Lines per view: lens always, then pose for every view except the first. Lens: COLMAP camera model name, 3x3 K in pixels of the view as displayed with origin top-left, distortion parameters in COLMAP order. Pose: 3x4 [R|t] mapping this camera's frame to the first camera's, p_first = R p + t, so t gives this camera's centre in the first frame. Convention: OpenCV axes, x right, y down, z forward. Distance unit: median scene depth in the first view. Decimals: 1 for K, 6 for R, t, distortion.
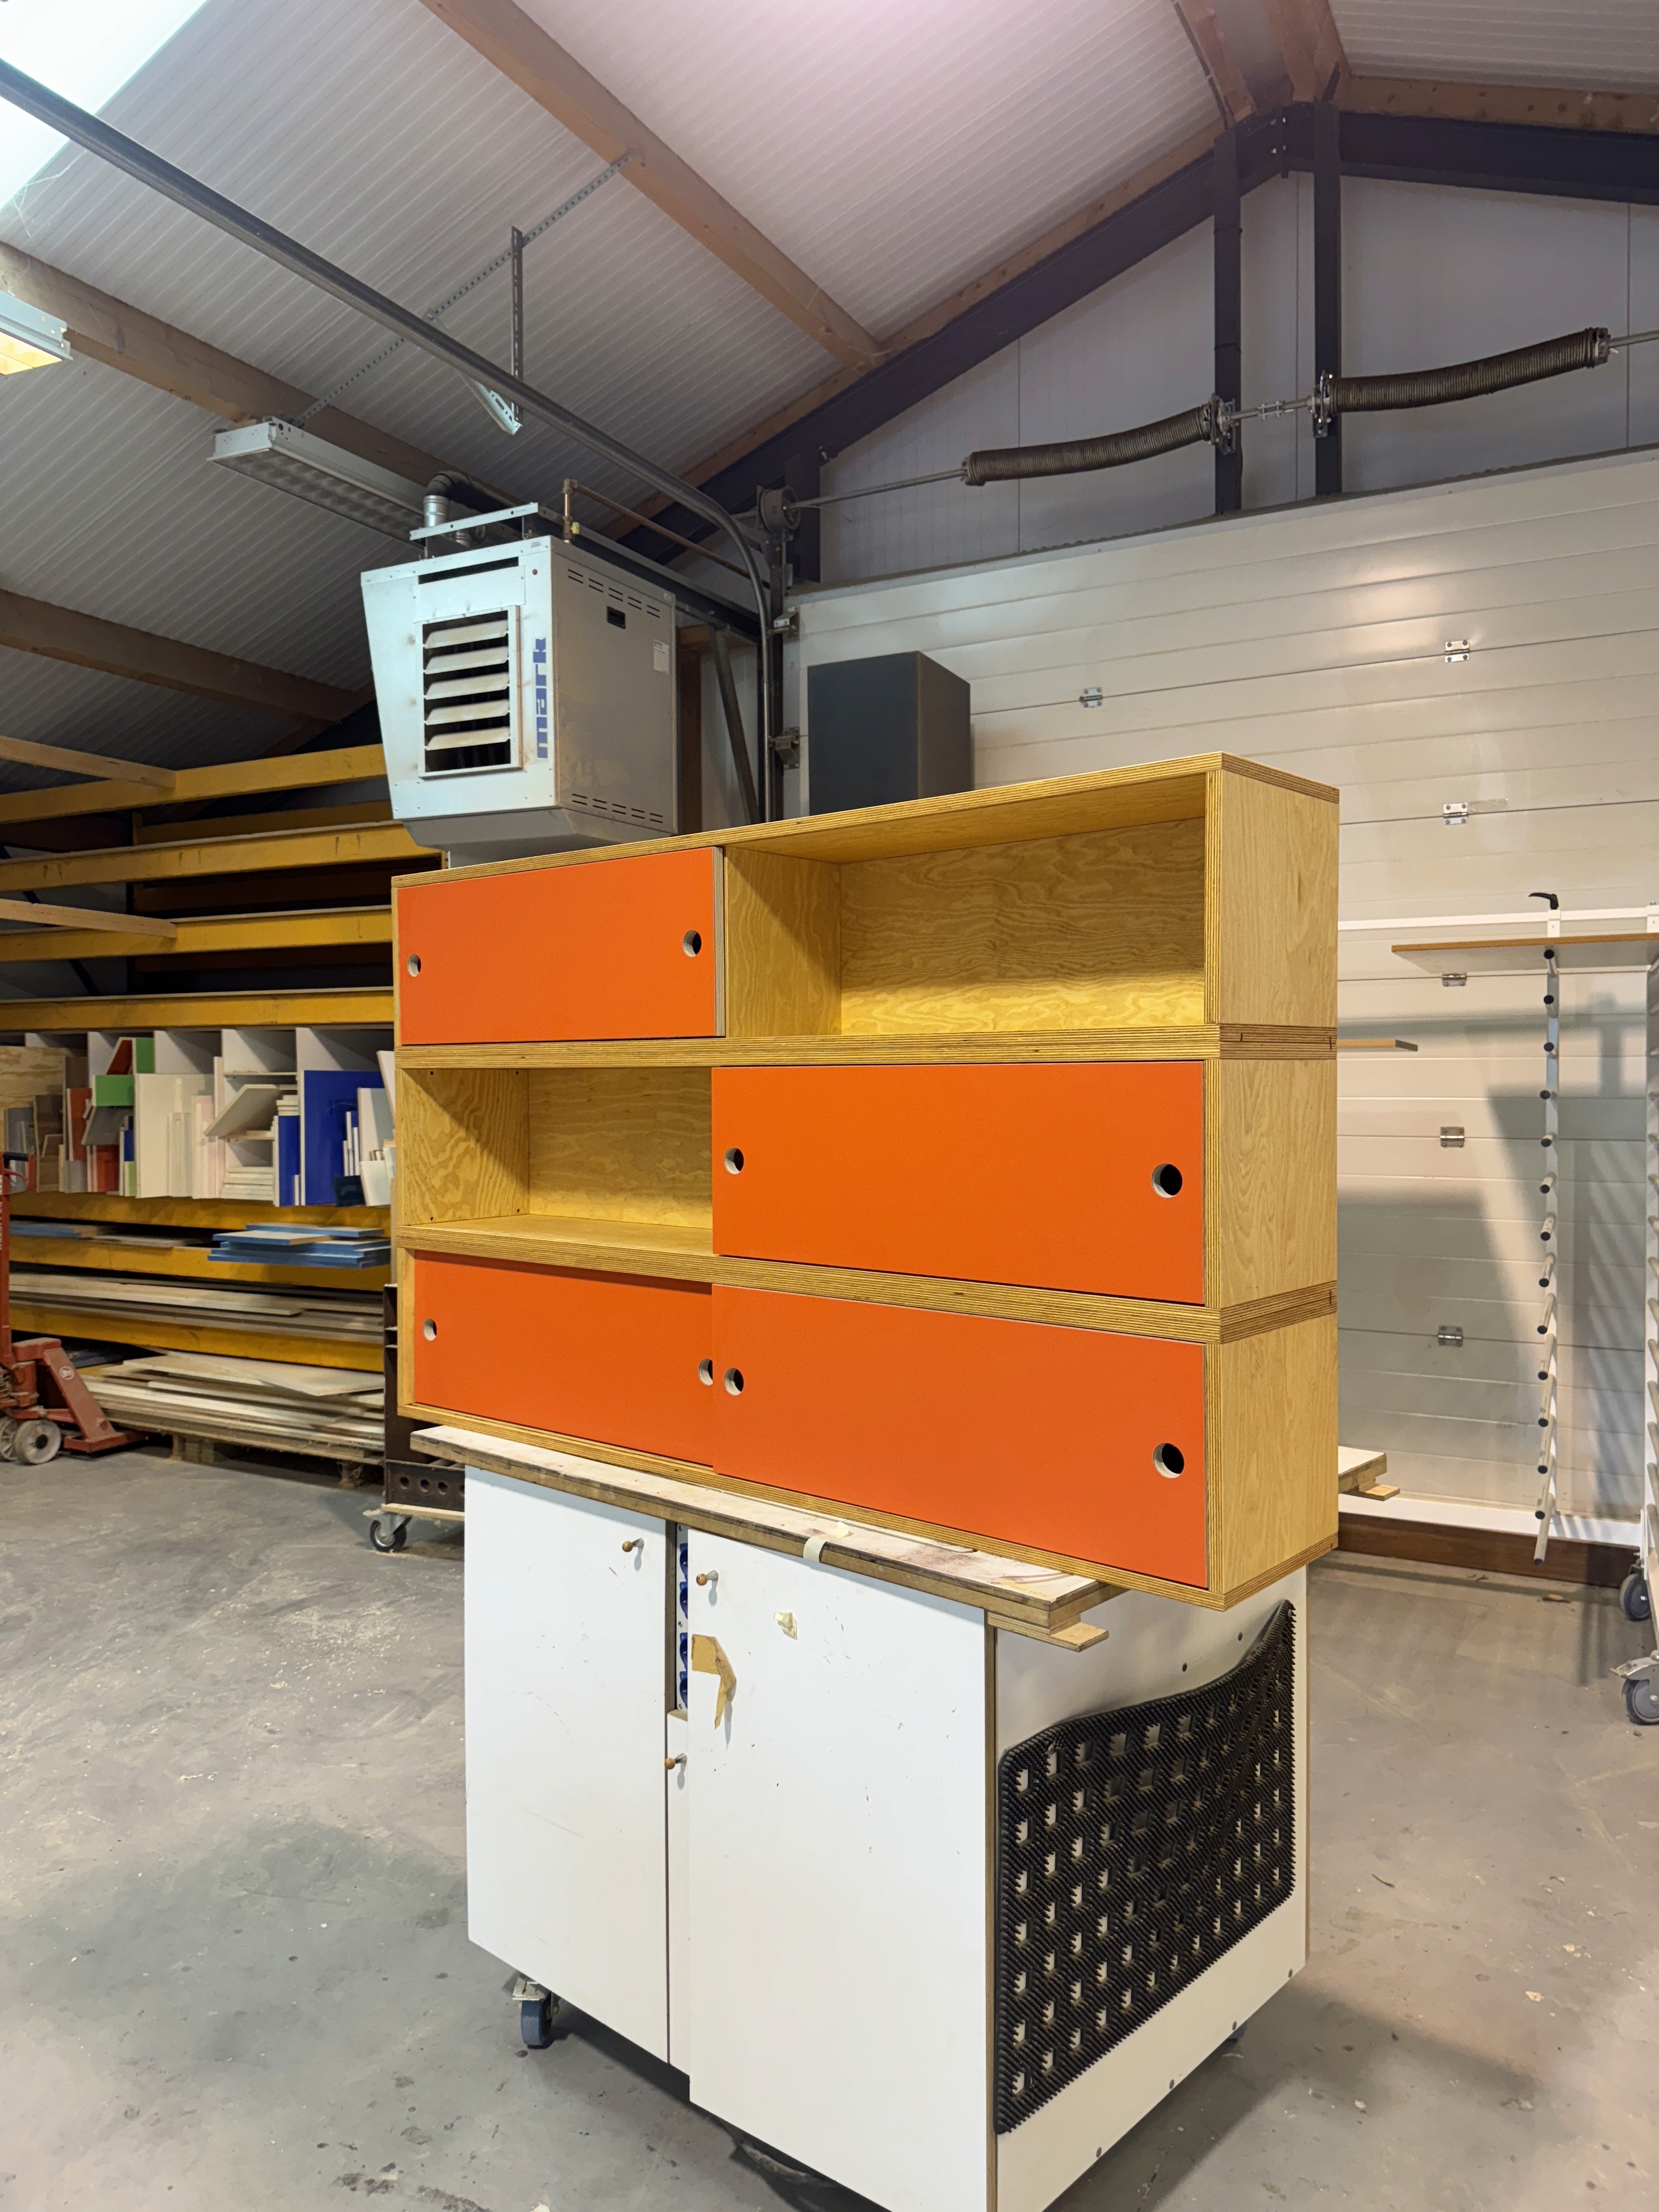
lens RADIAL K [[1553.3, 0, 823.2], [0, 1553.3, 1118.8], [0, 0, 1]] dist [0.036190, -0.054081]
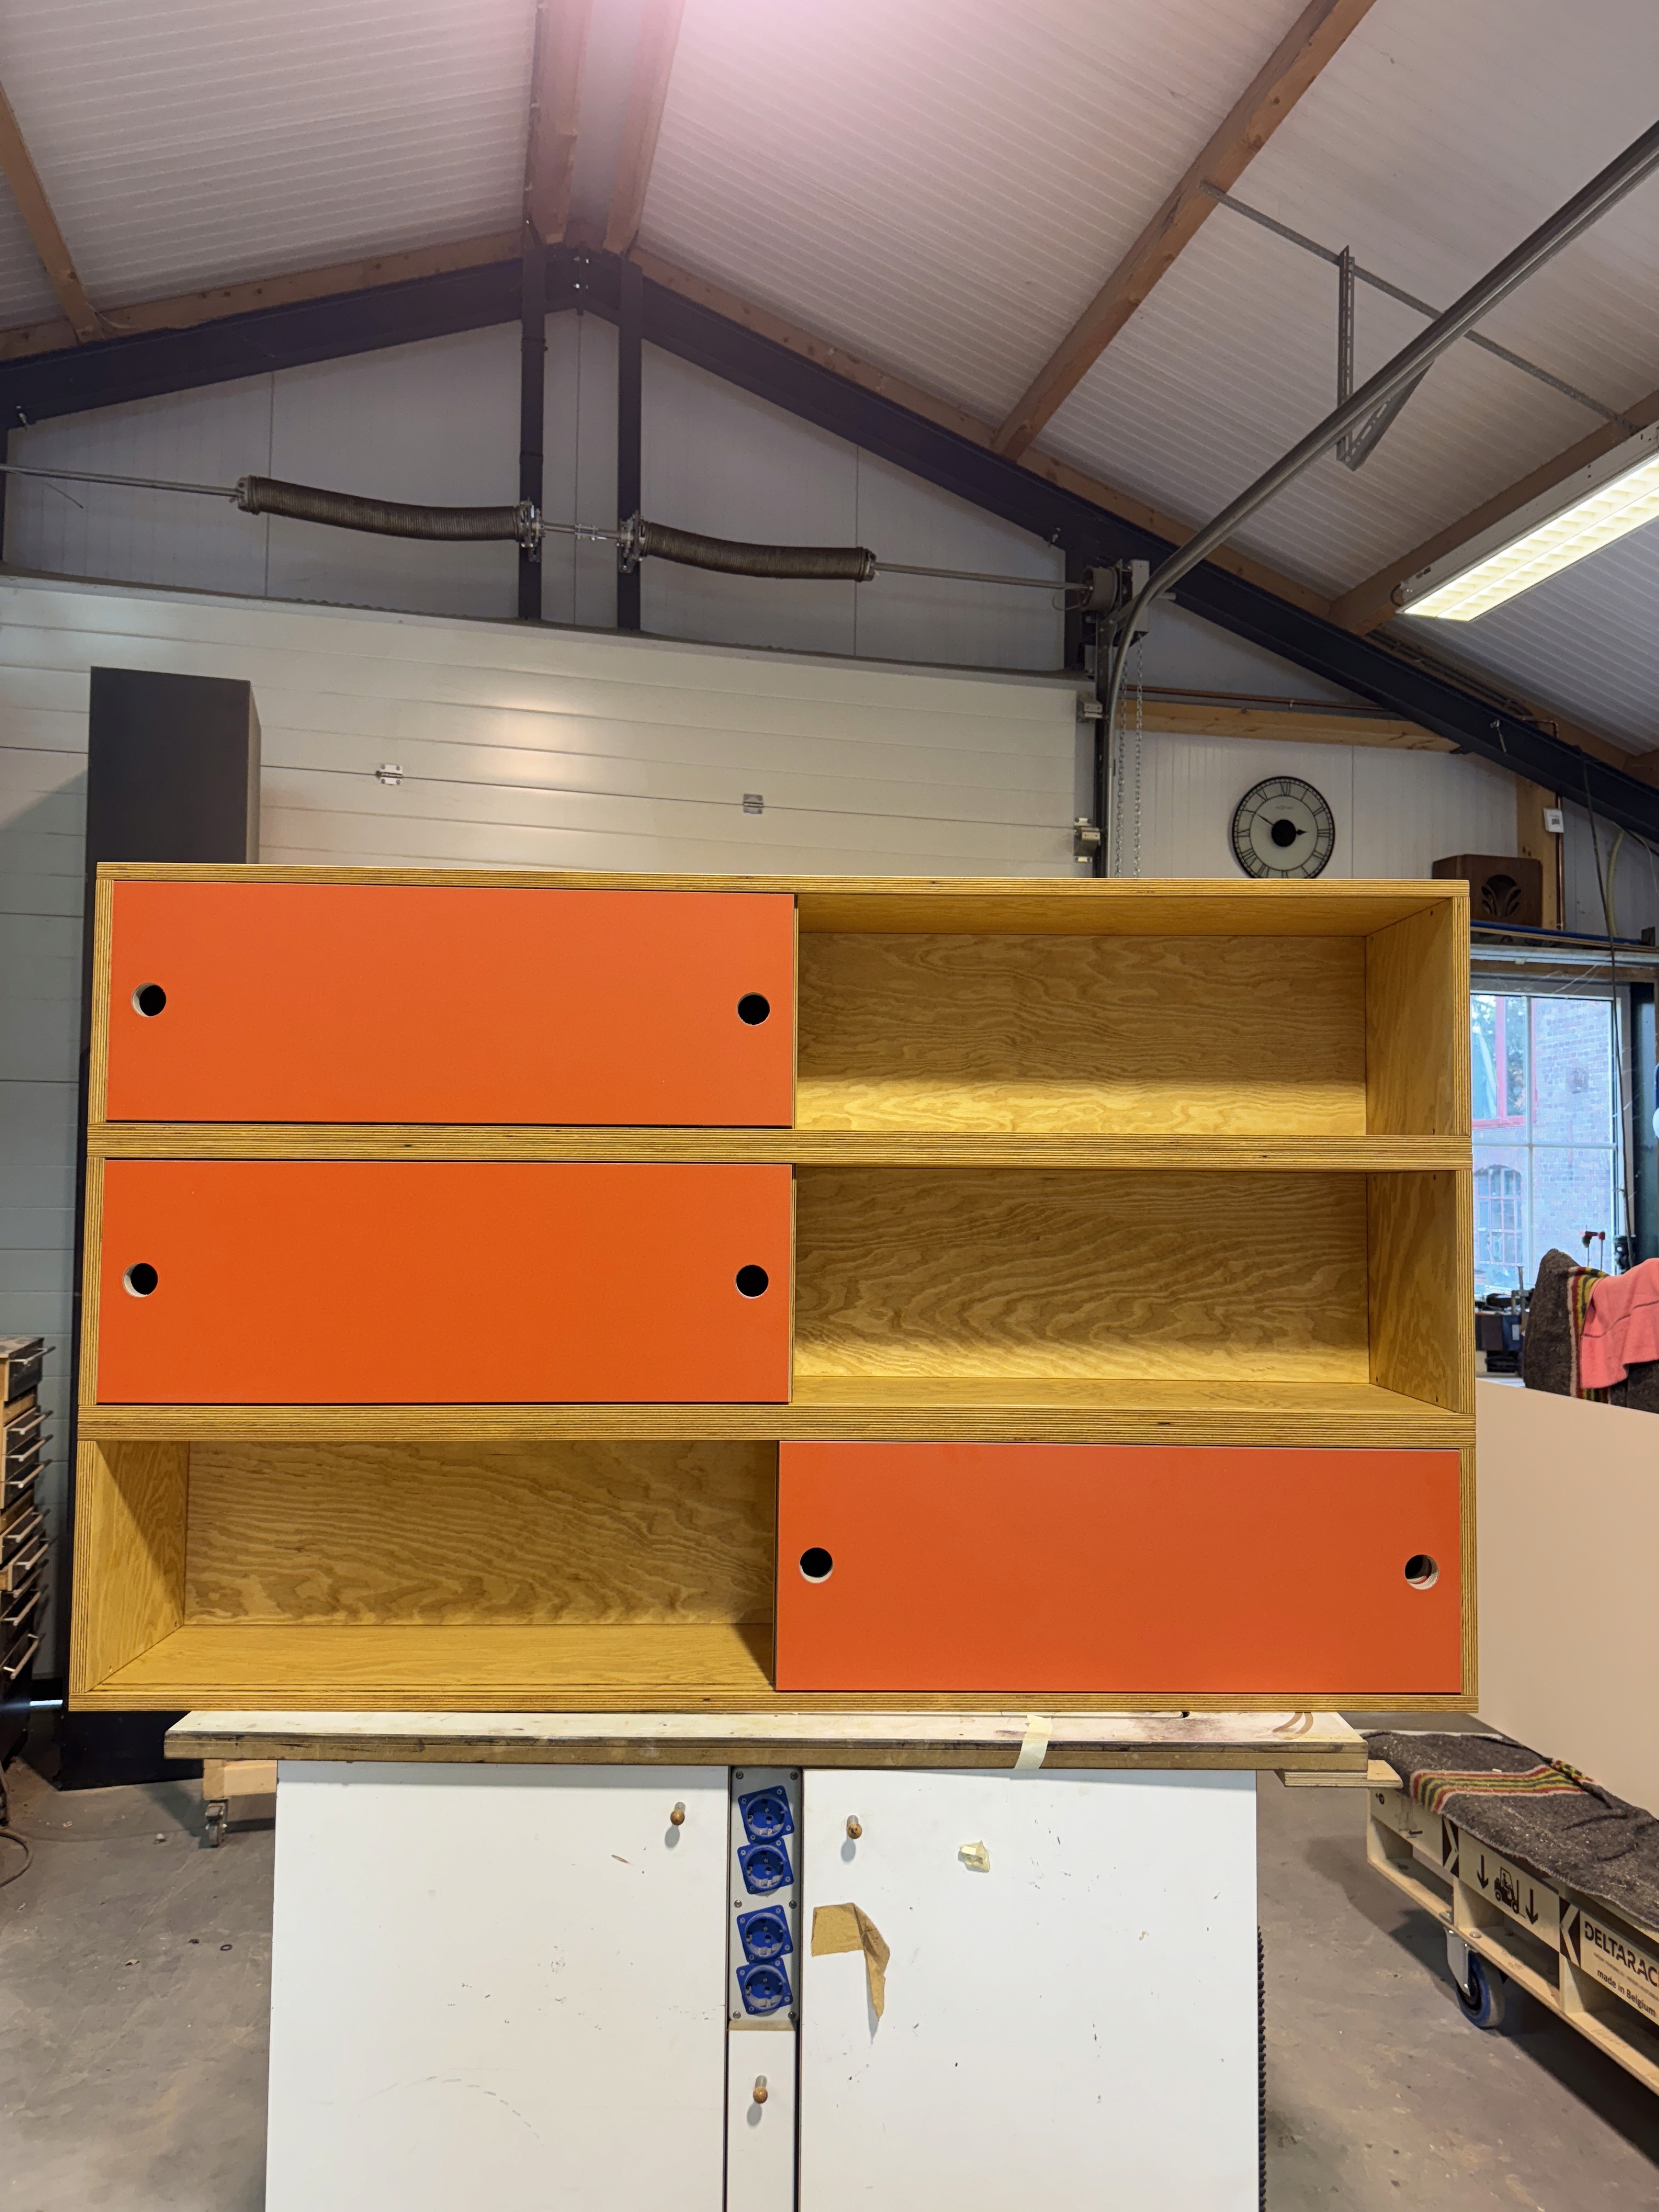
lens RADIAL K [[1553.3, 0, 832.1], [0, 1553.3, 1110.3], [0, 0, 1]] dist [0.036190, -0.054081]
pose [[0.744689, 0.048483, 0.665649, -0.257173], [0.005830, 0.996847, -0.079128, 0.000678], [-0.667386, 0.062806, 0.742058, 0.171616]]
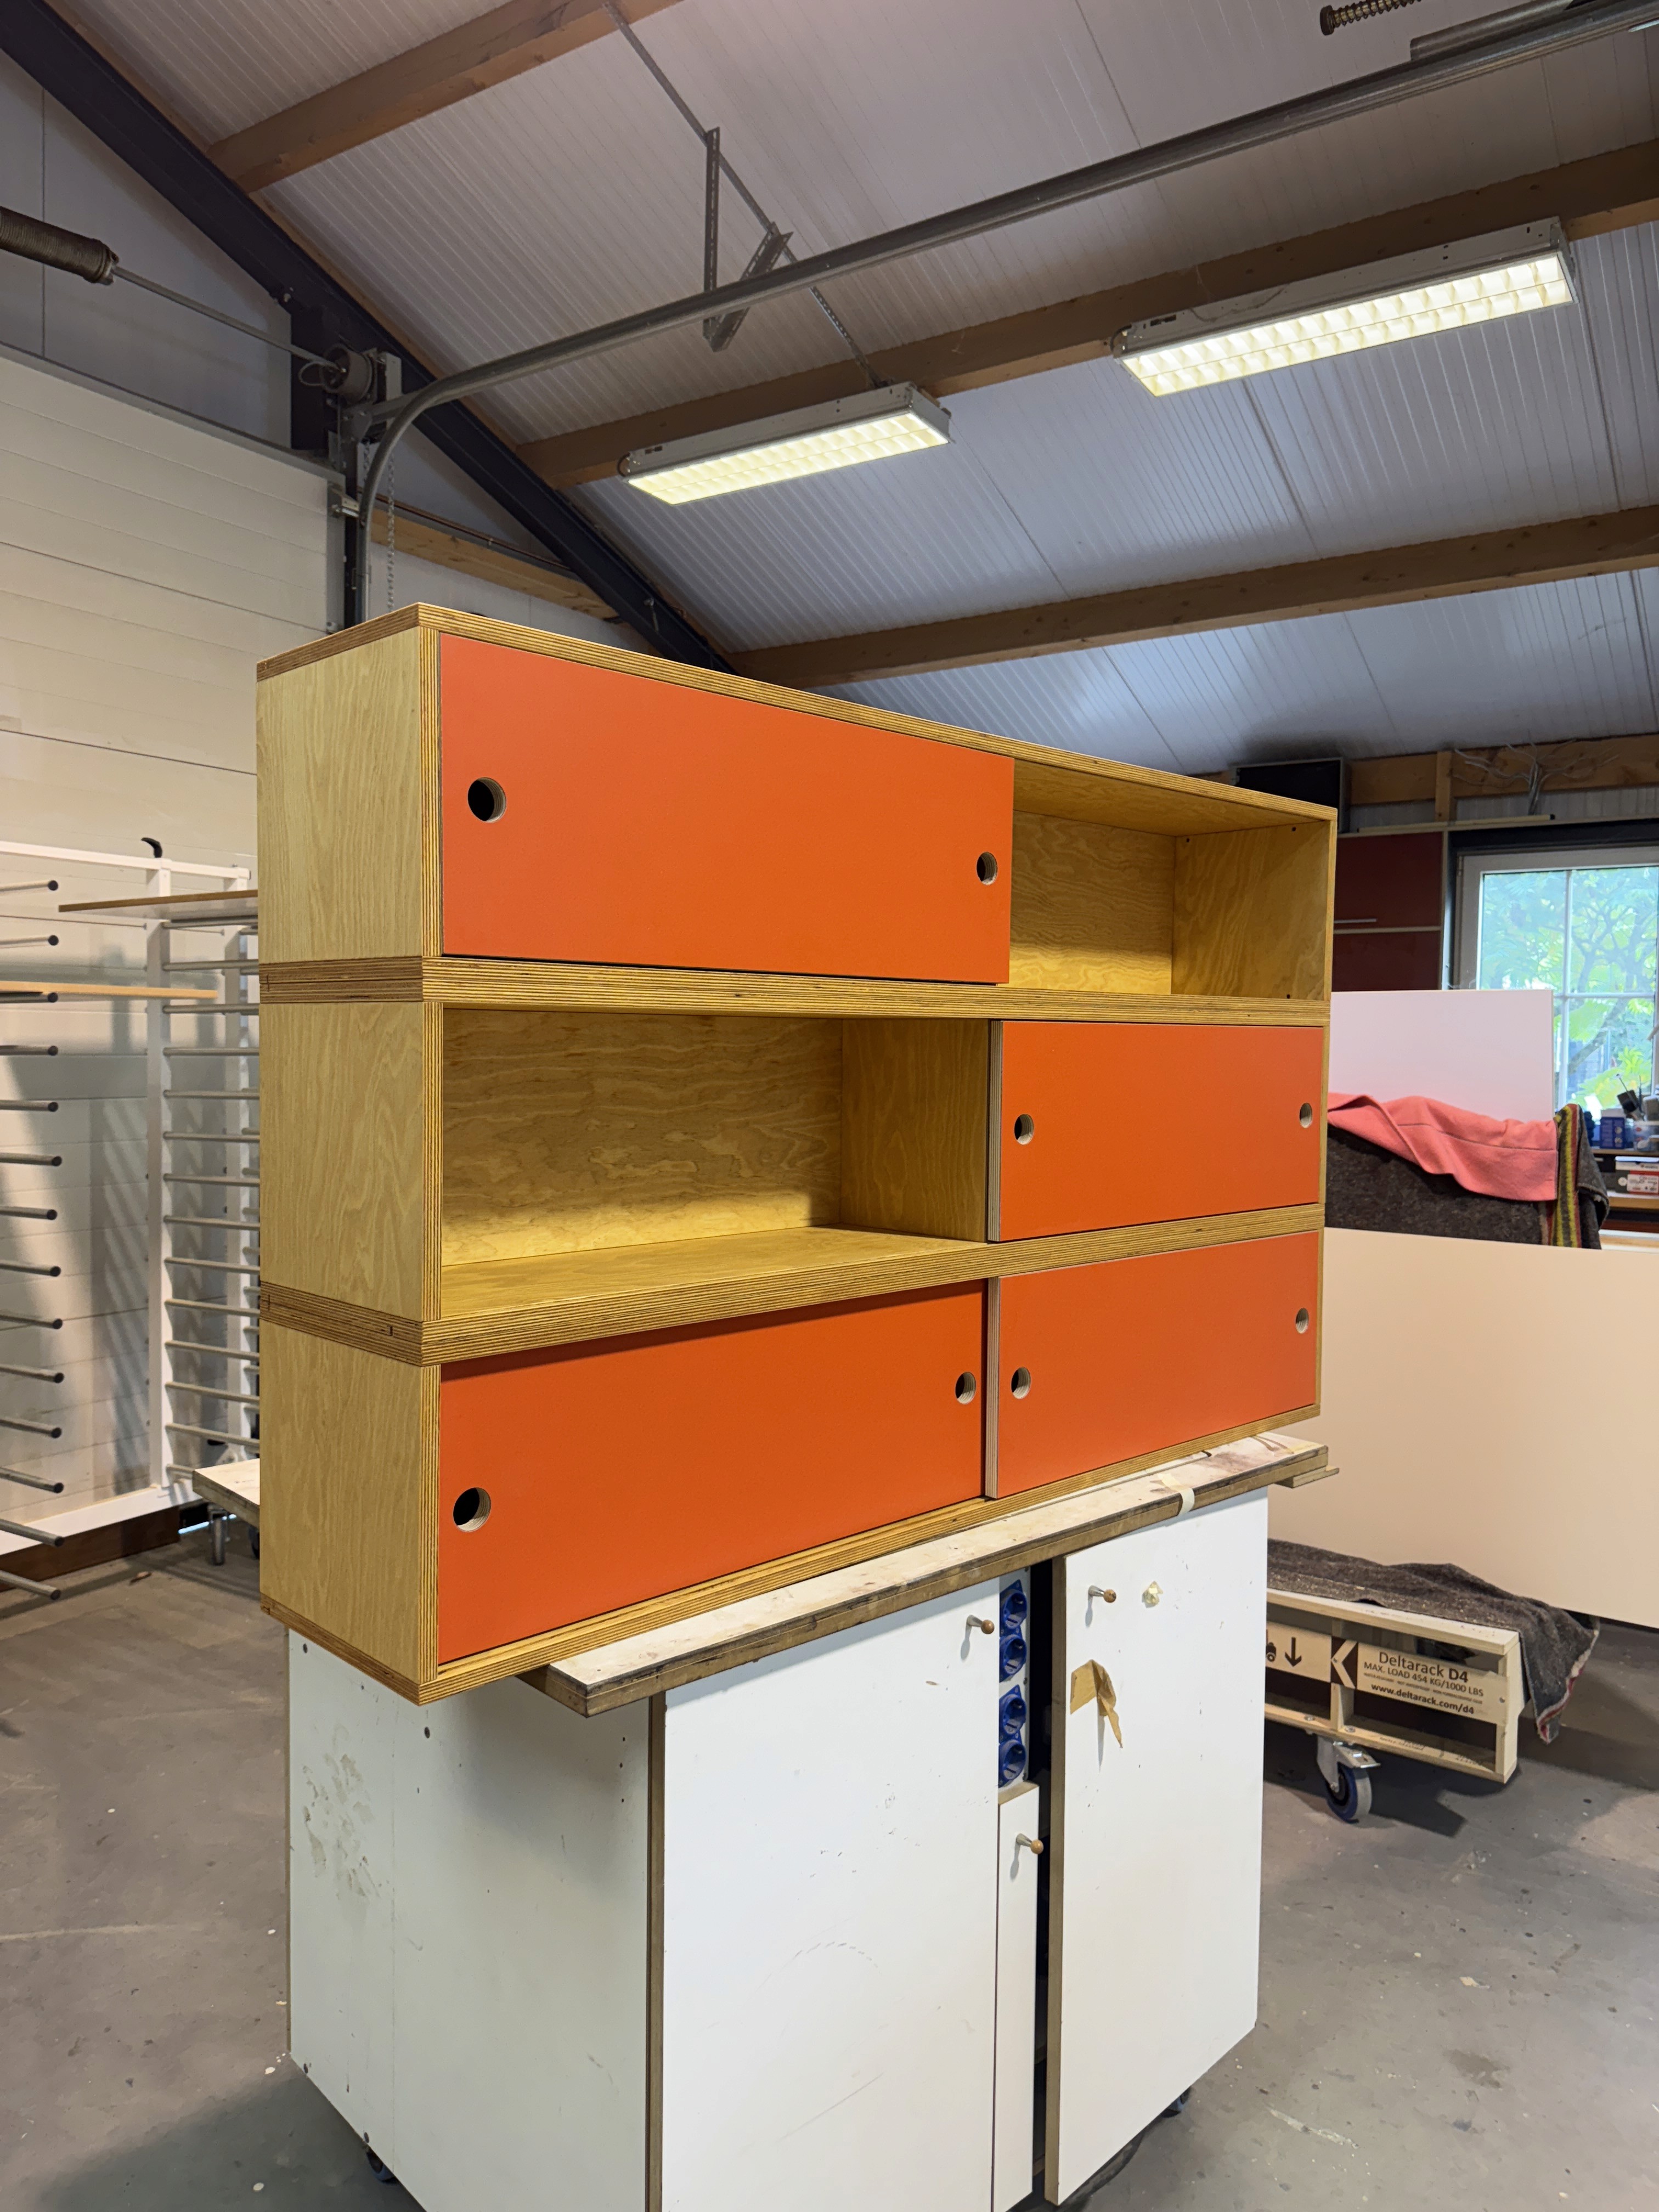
lens RADIAL K [[1553.3, 0, 839.6], [0, 1553.3, 1107.5], [0, 0, 1]] dist [0.036190, -0.054081]
pose [[0.086902, -0.038100, 0.995488, -0.405280], [0.016666, 0.999184, 0.036786, -0.008267], [-0.996077, 0.013394, 0.087466, 0.446780]]
